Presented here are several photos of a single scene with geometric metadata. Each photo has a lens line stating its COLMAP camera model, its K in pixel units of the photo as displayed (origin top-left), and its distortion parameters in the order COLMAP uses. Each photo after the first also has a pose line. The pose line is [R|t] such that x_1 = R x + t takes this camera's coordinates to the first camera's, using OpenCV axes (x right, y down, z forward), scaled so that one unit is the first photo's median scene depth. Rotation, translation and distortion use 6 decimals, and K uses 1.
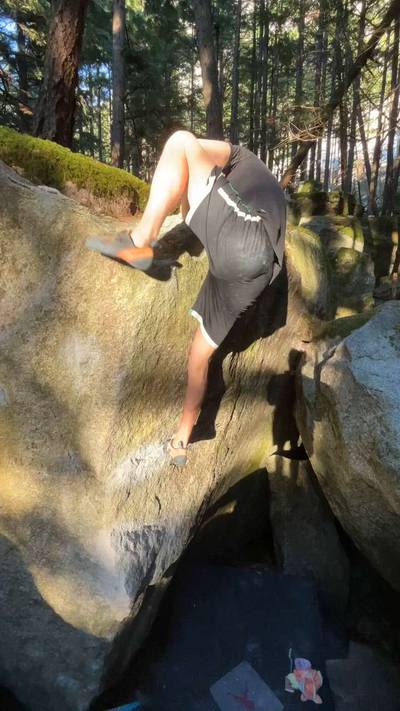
lens RADIAL K [[320.9, 0, 200.0], [0, 320.9, 355.5], [0, 0, 1]] dist [0.002108, 0.000650]
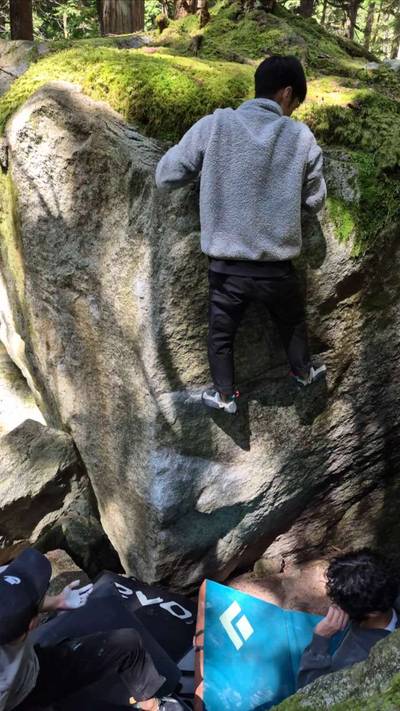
lens RADIAL K [[487.7, 0, 198.9], [0, 487.7, 362.3], [0, 0, 1]] dist [0.114765, -0.147768]
pose [[0.786825, 0.258345, -0.560504, 0.814438], [-0.128765, 0.956904, 0.260295, -0.230802], [0.603594, -0.132633, 0.786182, -0.278477]]
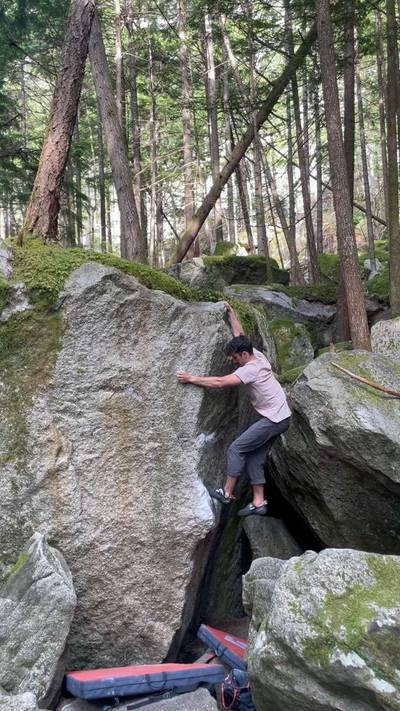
lens RADIAL K [[612.3, 0, 202.0], [0, 612.3, 356.5], [0, 0, 1]] dist [0.067843, -0.007931]
pose [[0.957628, -0.032376, 0.286183, -1.273925], [0.104777, 0.964736, -0.241466, 0.793824], [-0.268273, 0.261220, 0.927251, -2.410354]]
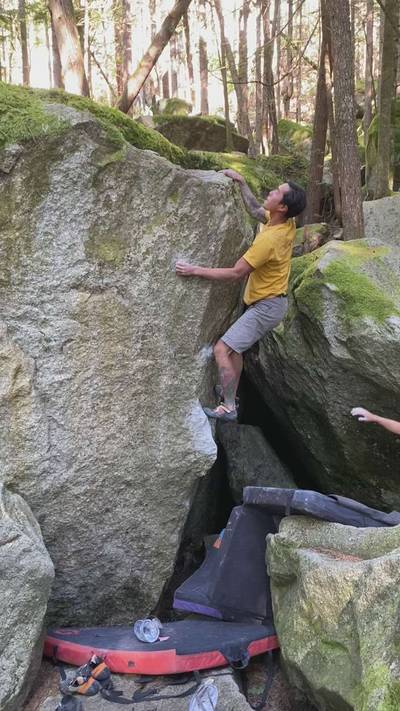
lens RADIAL K [[609.2, 0, 200.0], [0, 609.2, 355.5], [0, 0, 1]] dist [0.143782, -0.223944]
pose [[0.918716, -0.081697, 0.386377, -1.357160], [0.101749, 0.994305, -0.031694, 0.481399], [-0.381587, 0.068431, 0.921796, -1.511211]]
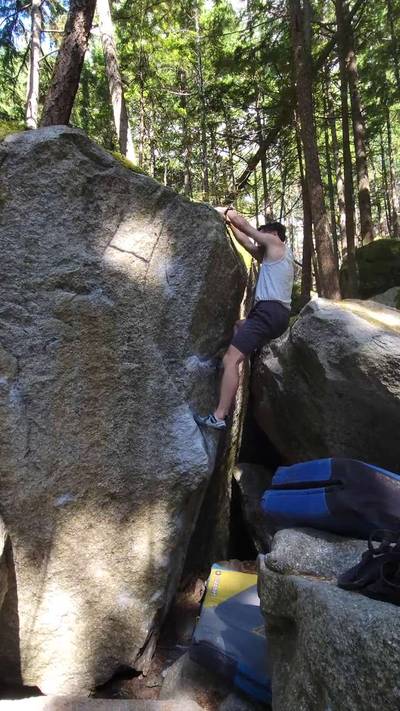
lens RADIAL K [[377.9, 0, 210.4], [0, 377.9, 361.3], [0, 0, 1]] dist [0.001225, 0.000952]
pose [[0.949926, -0.015836, 0.312074, -0.723658], [0.101312, 0.960374, -0.259649, 0.846653], [-0.295596, 0.278264, 0.913889, -0.532210]]
